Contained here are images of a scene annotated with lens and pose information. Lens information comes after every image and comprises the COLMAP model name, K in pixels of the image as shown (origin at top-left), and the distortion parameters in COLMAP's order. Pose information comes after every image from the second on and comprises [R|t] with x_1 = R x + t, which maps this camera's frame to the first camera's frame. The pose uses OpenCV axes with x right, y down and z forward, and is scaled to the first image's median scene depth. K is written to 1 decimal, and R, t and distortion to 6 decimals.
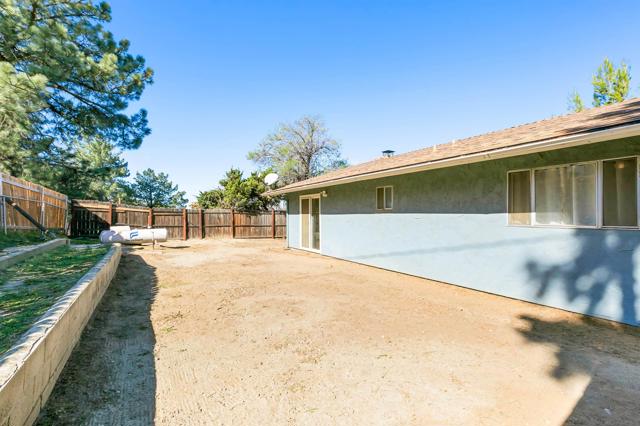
lens RADIAL K [[297.4, 0, 320.0], [0, 297.4, 213.0], [0, 0, 1]] dist [-0.000213, 0.000629]
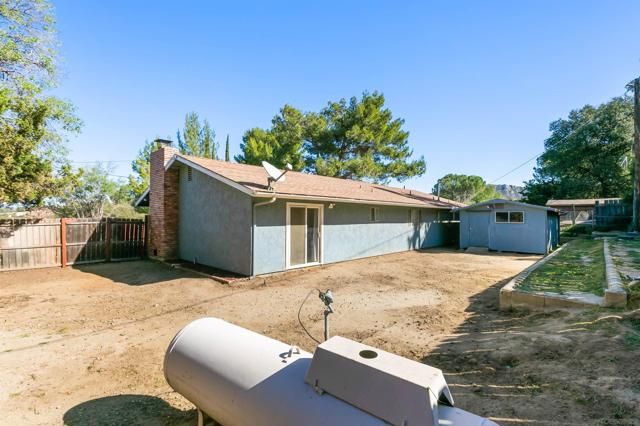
lens RADIAL K [[297.4, 0, 320.0], [0, 297.4, 213.0], [0, 0, 1]] dist [-0.000213, 0.000629]
pose [[-0.304688, 0.021185, 0.952217, -0.915248], [-0.001058, 0.999744, -0.022581, -0.013553], [-0.952452, -0.007888, -0.304587, 1.247808]]
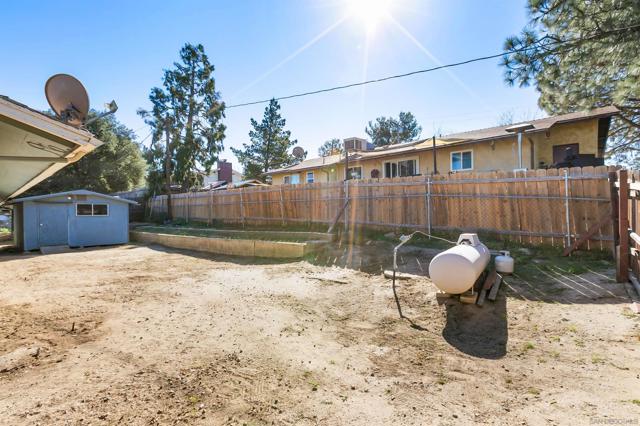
lens RADIAL K [[295.2, 0, 318.1], [0, 295.2, 209.5], [0, 0, 1]] dist [0.001461, 0.000239]
pose [[-0.938749, 0.016963, -0.344184, -0.346069], [0.022621, 0.999667, -0.012428, 0.010971], [0.343858, -0.019453, -0.938820, 1.578767]]
